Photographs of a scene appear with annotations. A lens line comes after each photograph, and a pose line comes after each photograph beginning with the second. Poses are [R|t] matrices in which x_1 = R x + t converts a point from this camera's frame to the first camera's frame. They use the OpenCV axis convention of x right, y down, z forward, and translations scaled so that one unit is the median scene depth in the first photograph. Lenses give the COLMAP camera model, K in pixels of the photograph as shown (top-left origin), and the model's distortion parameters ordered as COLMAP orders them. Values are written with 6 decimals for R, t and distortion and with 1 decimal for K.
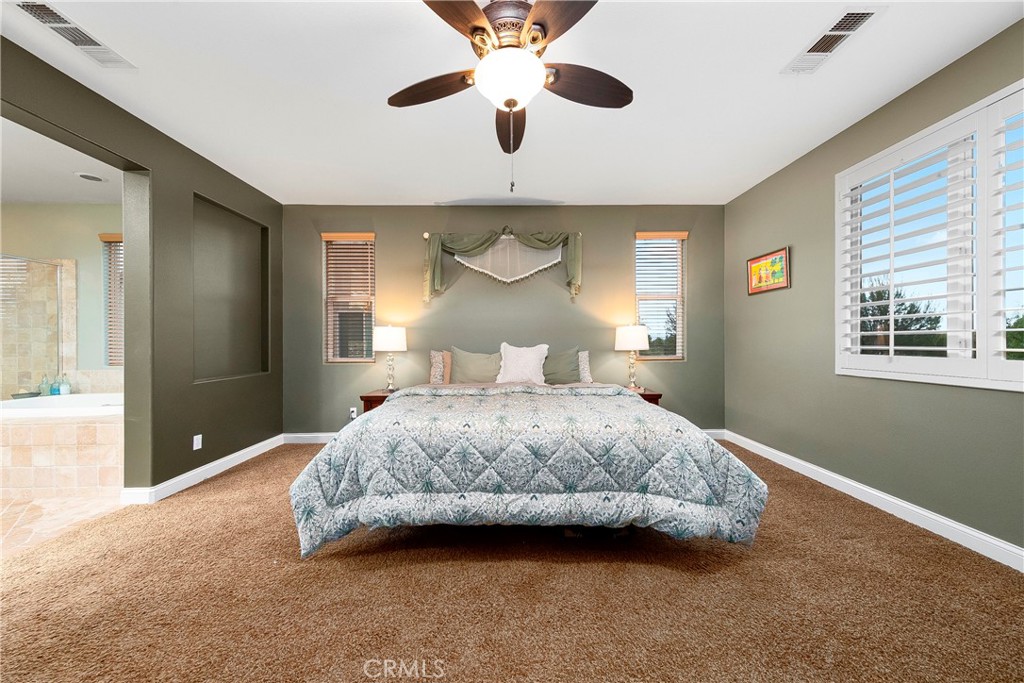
lens RADIAL K [[343.2, 0, 511.9], [0, 343.2, 343.7], [0, 0, 1]] dist [0.006052, -0.000493]
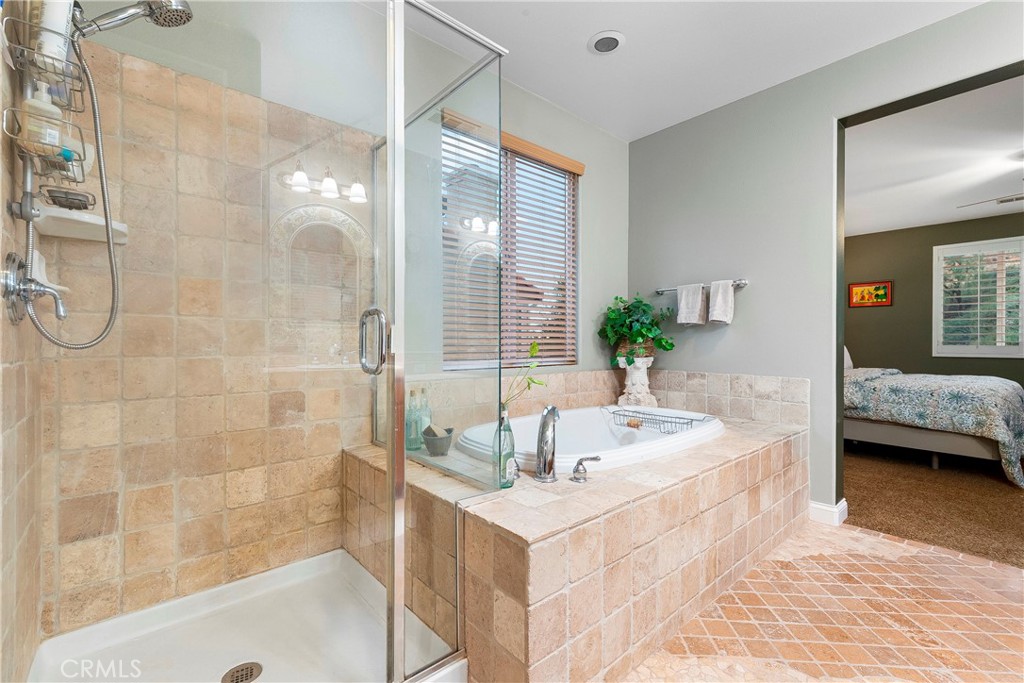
lens RADIAL K [[444.0, 0, 507.8], [0, 444.0, 343.1], [0, 0, 1]] dist [0.001829, 0.000034]
pose [[0.763968, 0.006458, 0.645222, -2.953554], [-0.004463, 0.999979, -0.004724, 0.049628], [-0.645239, 0.000730, 0.763981, 0.855420]]
